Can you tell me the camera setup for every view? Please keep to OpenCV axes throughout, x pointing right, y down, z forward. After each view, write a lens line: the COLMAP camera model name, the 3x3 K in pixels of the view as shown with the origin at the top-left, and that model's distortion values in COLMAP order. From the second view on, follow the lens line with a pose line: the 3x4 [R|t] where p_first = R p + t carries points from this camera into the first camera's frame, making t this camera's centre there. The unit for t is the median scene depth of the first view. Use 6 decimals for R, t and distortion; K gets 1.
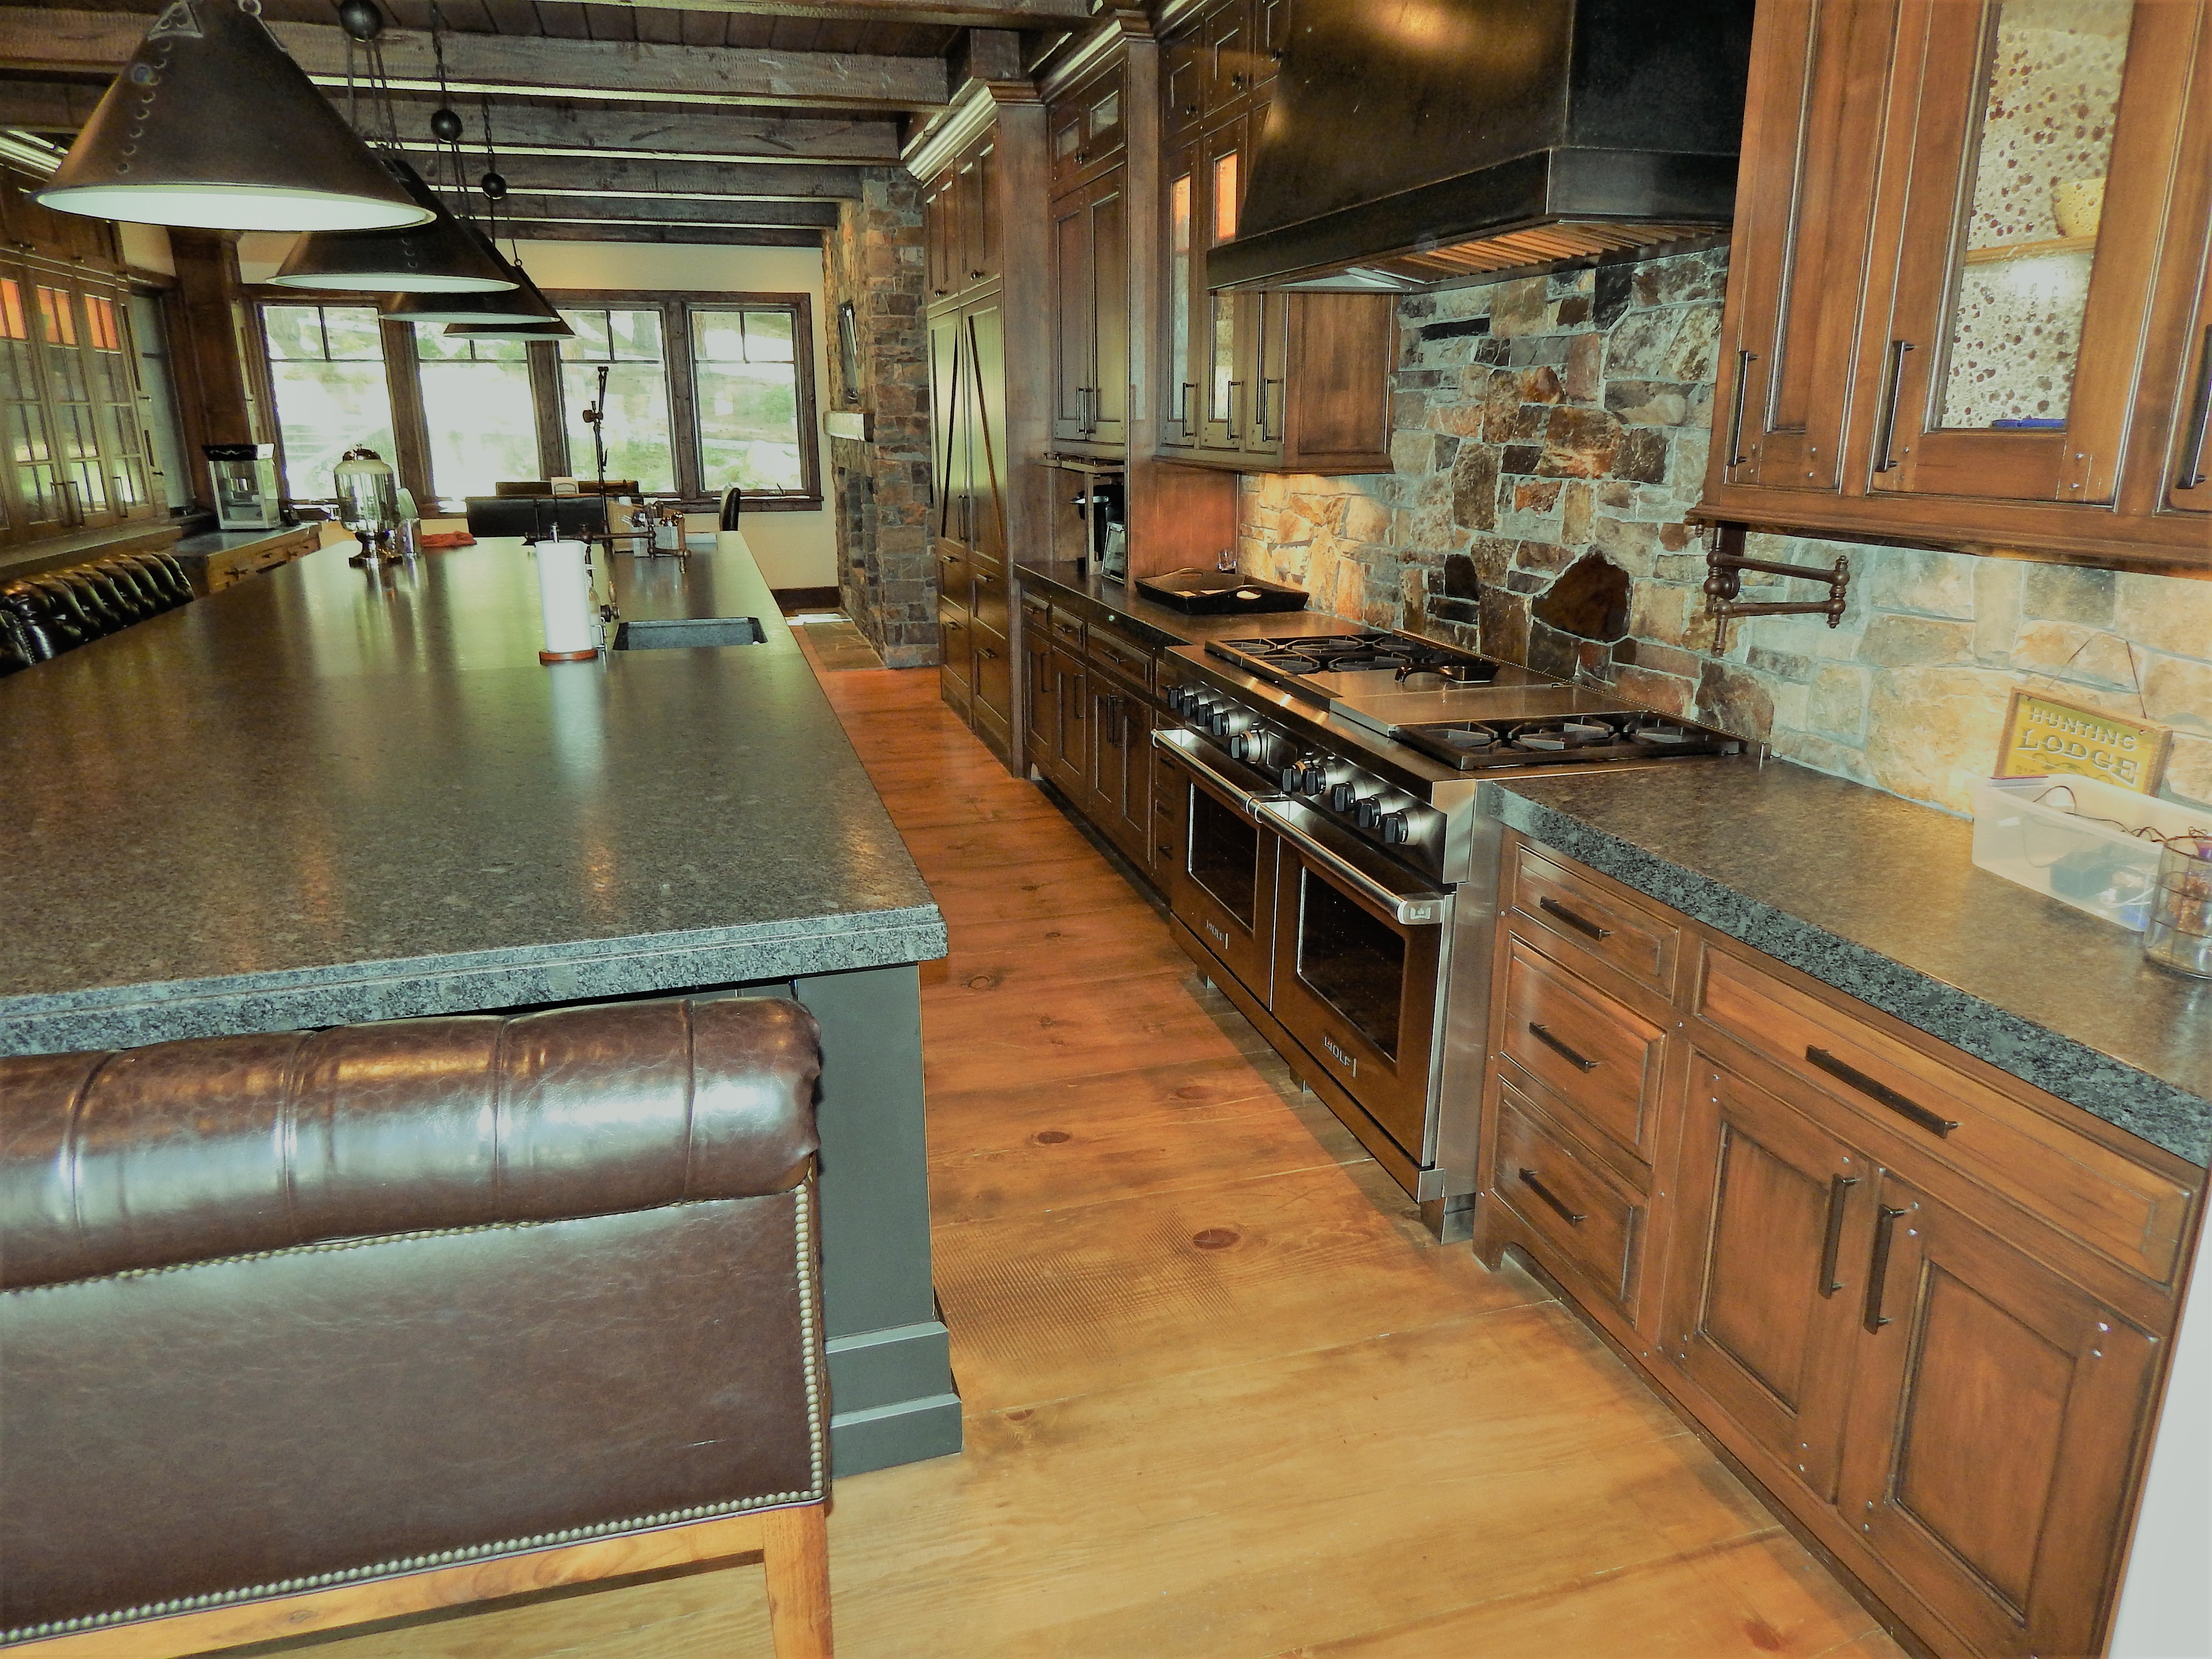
lens RADIAL K [[1460.8, 0, 1112.2], [0, 1460.8, 822.5], [0, 0, 1]] dist [0.006651, -0.006426]
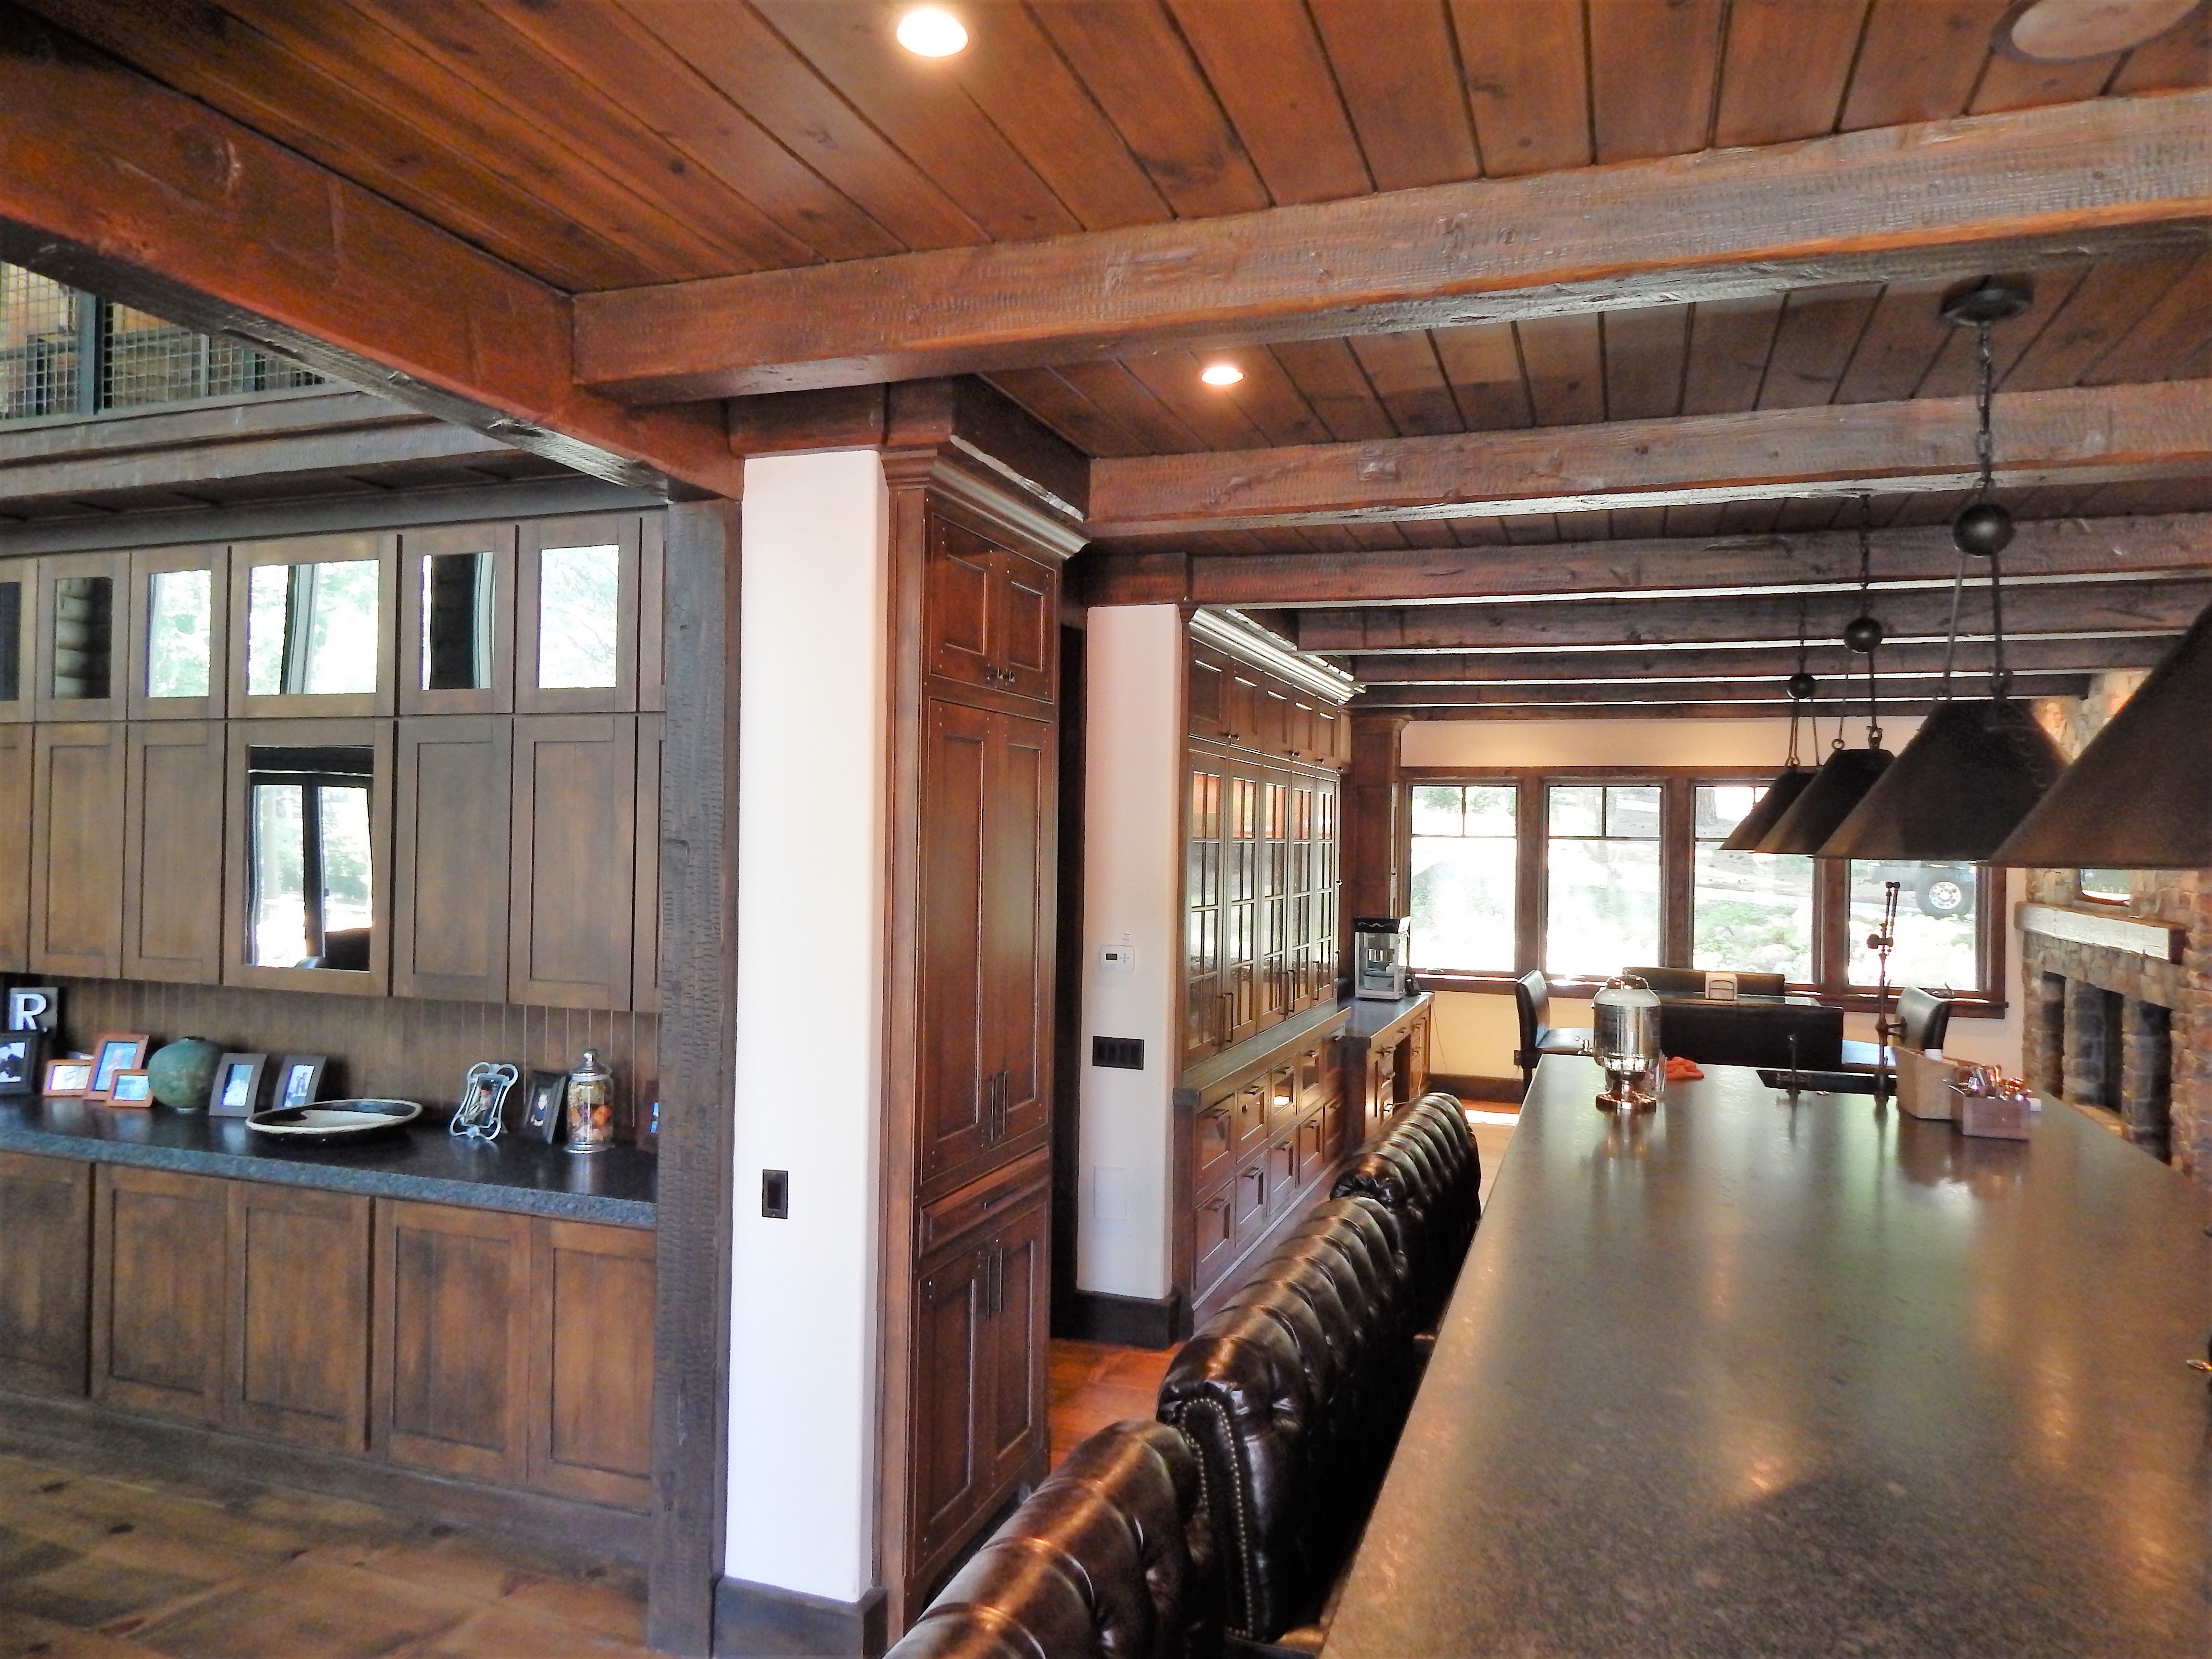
lens RADIAL K [[1460.8, 0, 1112.2], [0, 1460.8, 822.5], [0, 0, 1]] dist [0.006651, -0.006426]
pose [[0.815690, 0.012617, -0.578352, -0.427418], [-0.175991, 0.957786, -0.227319, -0.148417], [0.551069, 0.287207, 0.783476, 0.195445]]
